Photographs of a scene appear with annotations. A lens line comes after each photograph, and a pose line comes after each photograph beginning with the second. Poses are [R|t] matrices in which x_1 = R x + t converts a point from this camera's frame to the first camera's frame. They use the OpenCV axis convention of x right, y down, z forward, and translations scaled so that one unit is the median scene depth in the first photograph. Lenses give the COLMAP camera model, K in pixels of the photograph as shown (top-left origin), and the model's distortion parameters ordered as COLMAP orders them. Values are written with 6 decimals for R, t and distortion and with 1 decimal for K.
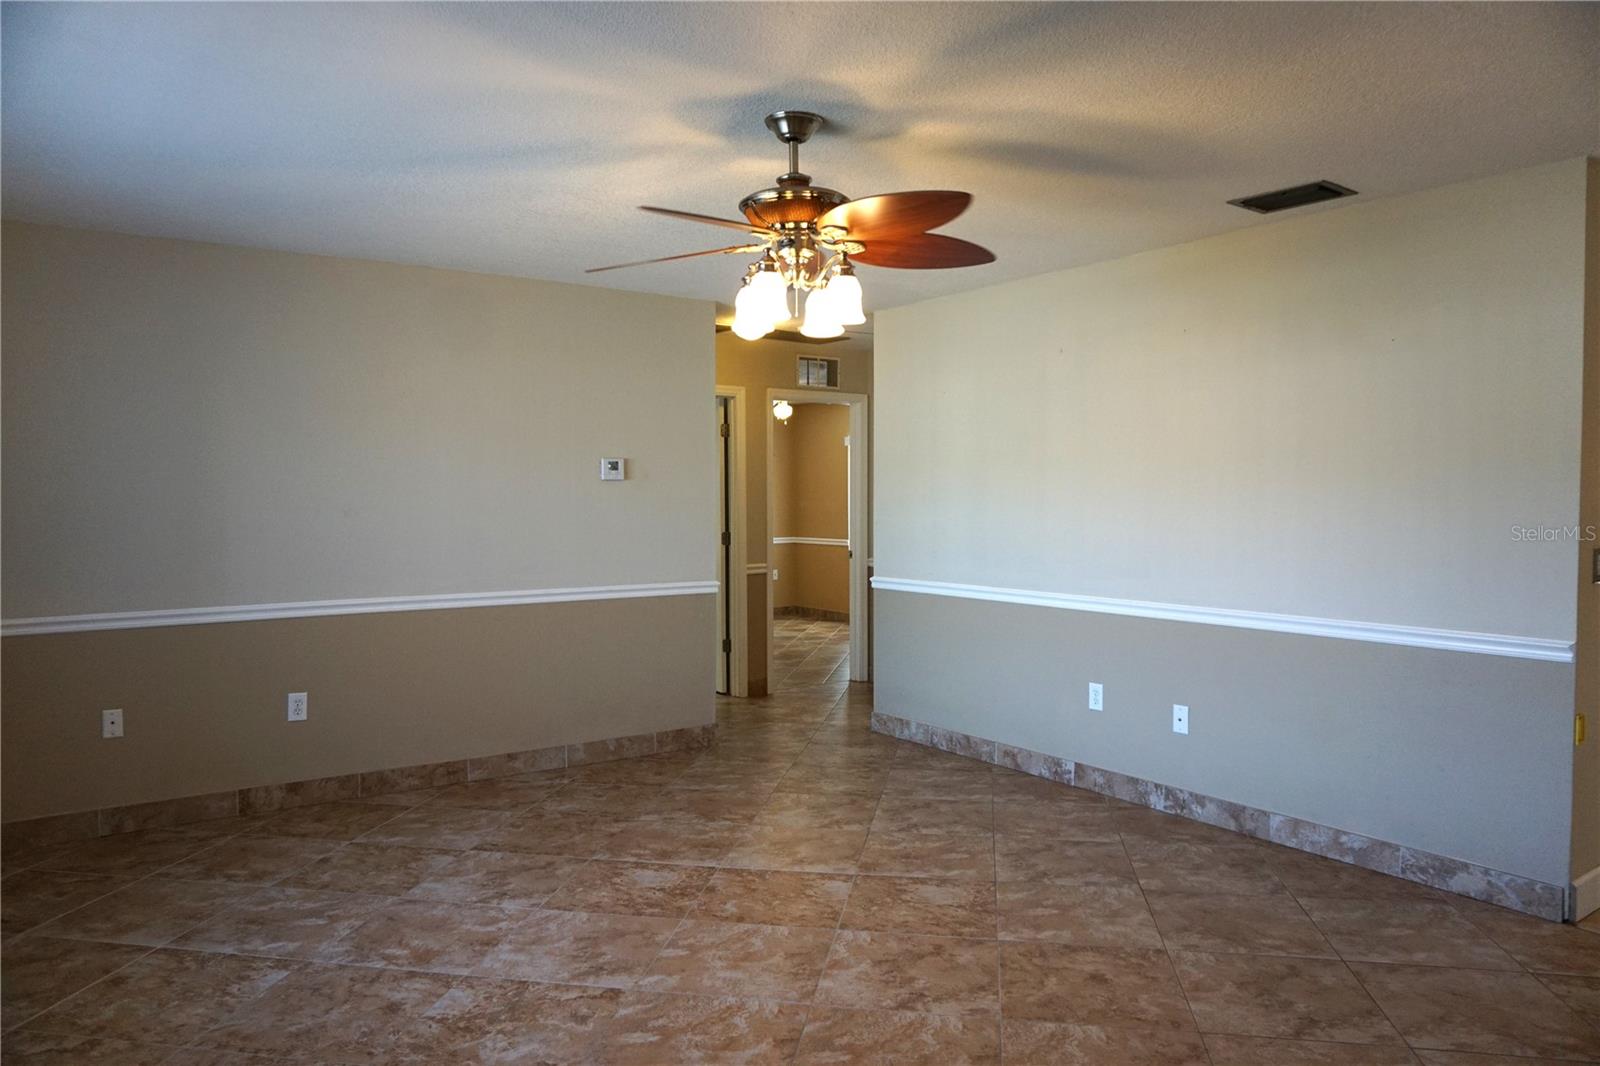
lens RADIAL K [[1075.9, 0, 800.1], [0, 1075.9, 533.5], [0, 0, 1]] dist [-0.043992, 0.035544]
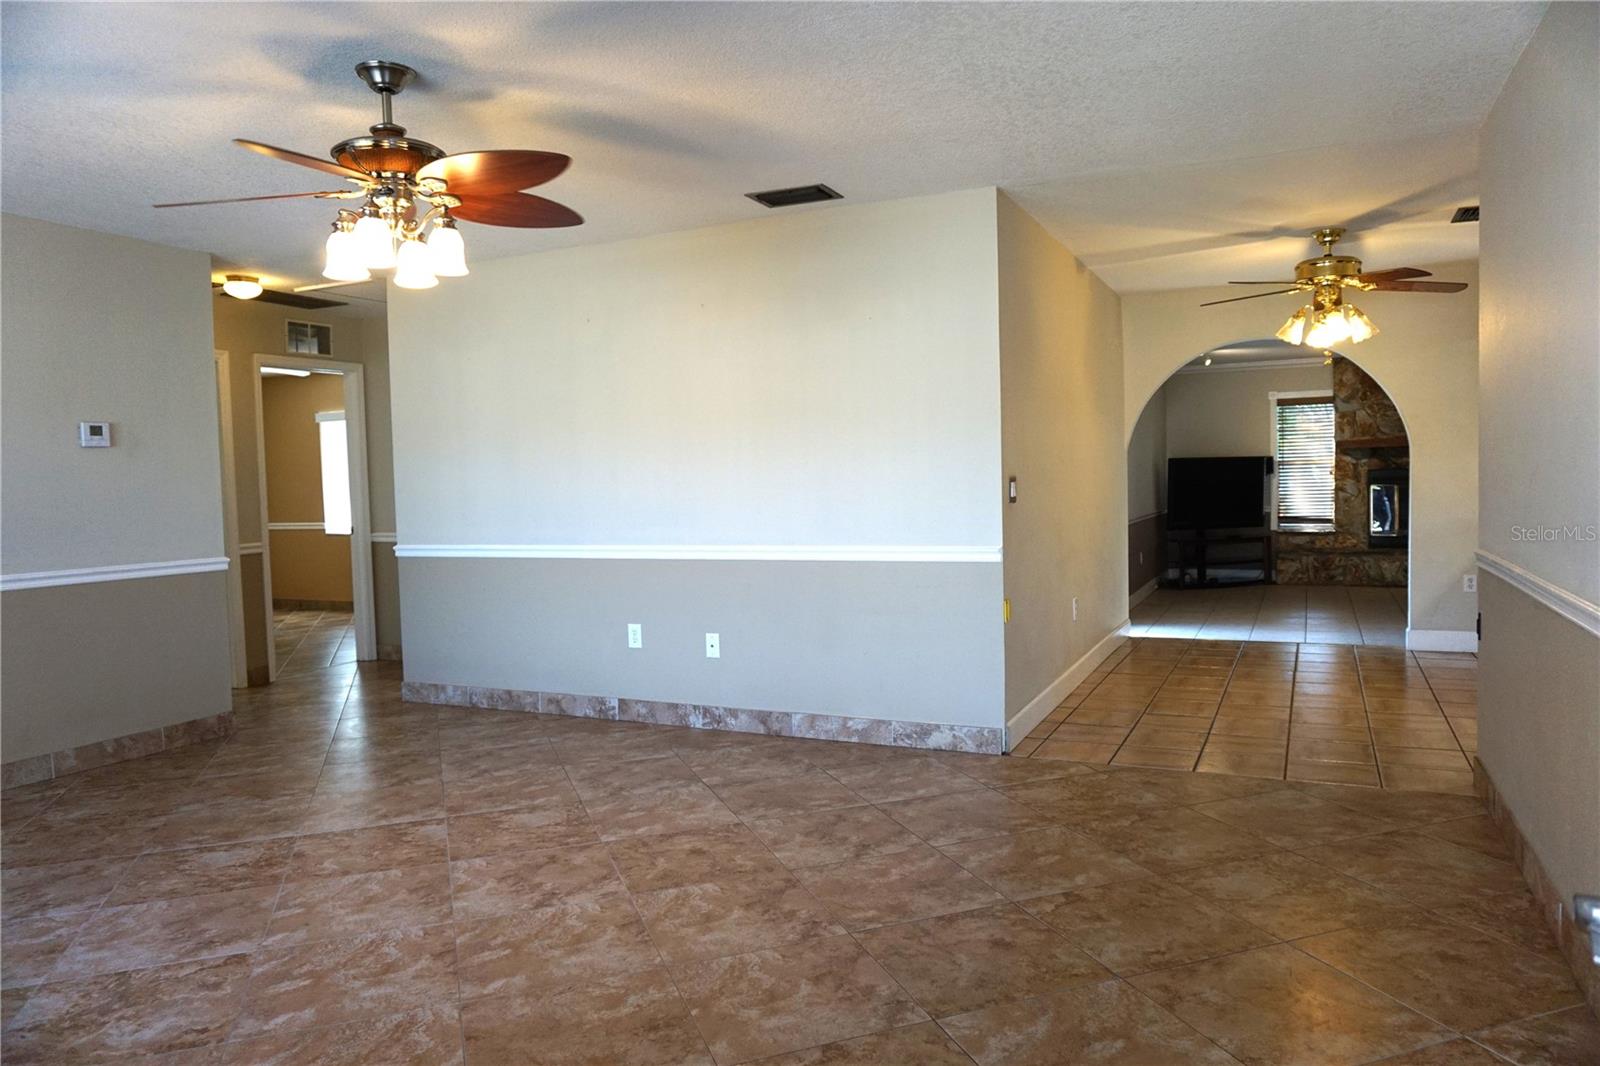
lens RADIAL K [[1075.9, 0, 797.8], [0, 1075.9, 531.1], [0, 0, 1]] dist [-0.043992, 0.035544]
pose [[0.873820, -0.047966, 0.483877, -0.154844], [0.043951, 0.998841, 0.019644, 0.043994], [-0.484258, 0.004101, 0.874915, -0.068975]]
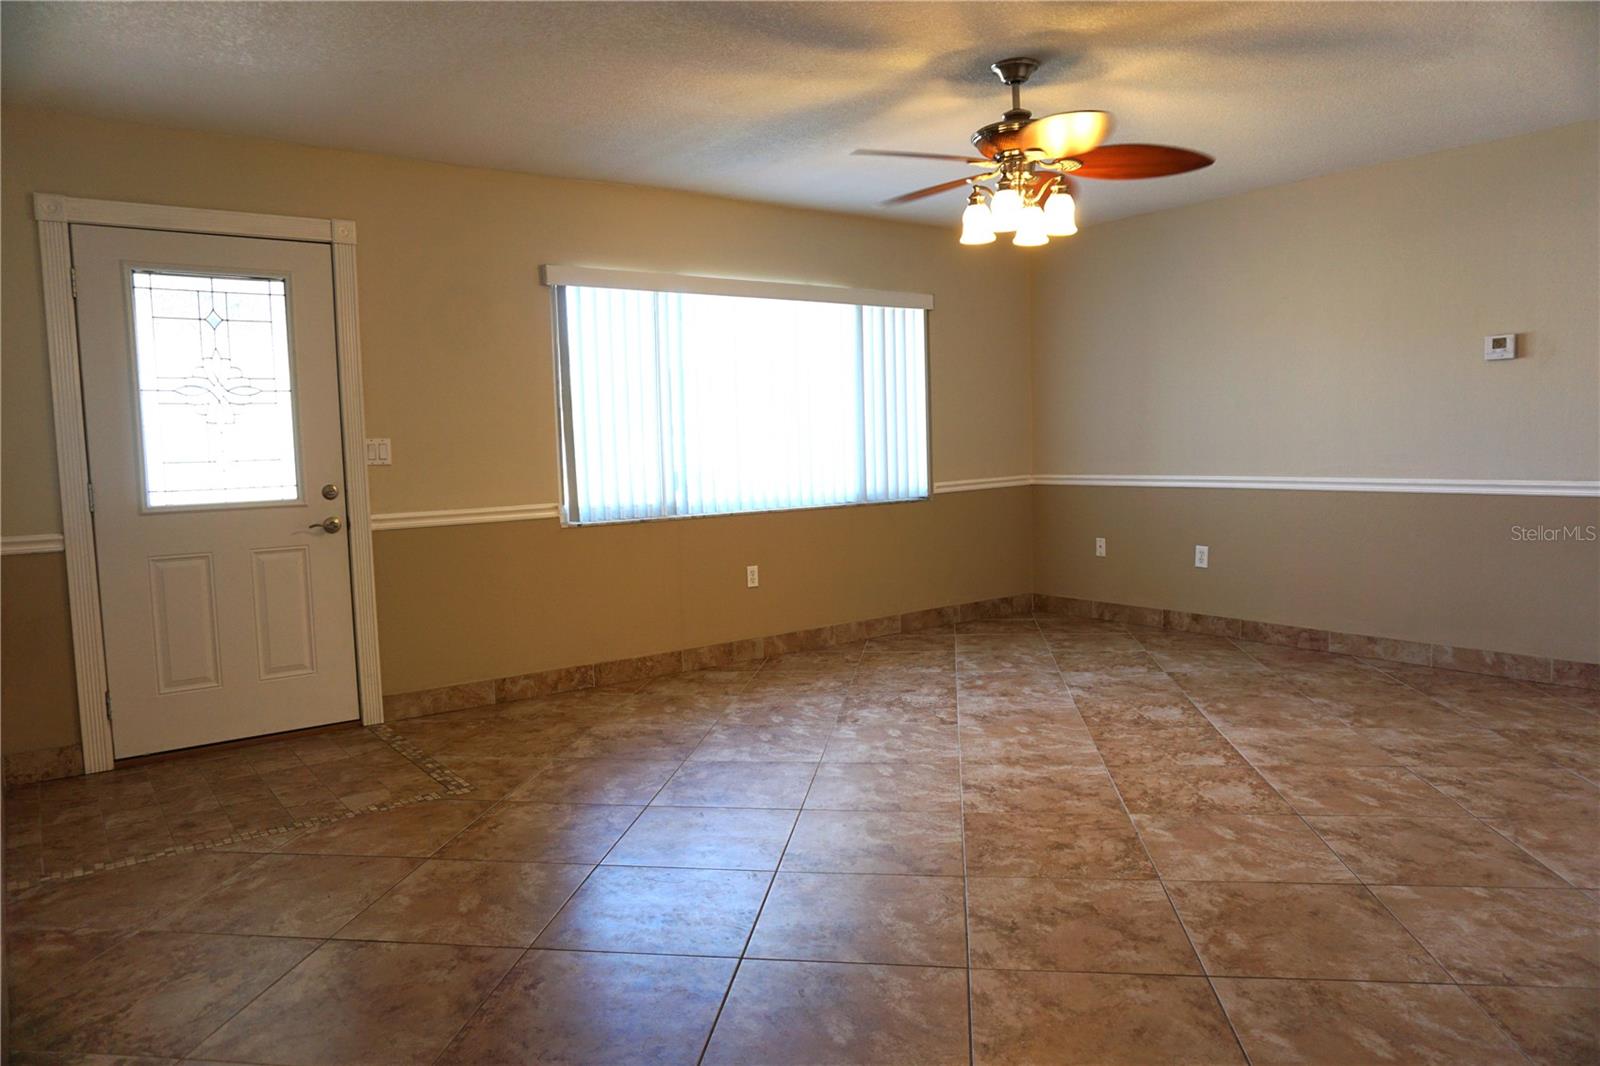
lens RADIAL K [[1075.9, 0, 804.8], [0, 1075.9, 532.1], [0, 0, 1]] dist [-0.043992, 0.035544]
pose [[0.034064, 0.083358, -0.995937, 1.105841], [-0.009397, 0.996498, 0.083084, 0.038897], [0.999375, 0.006529, 0.034728, 0.644436]]
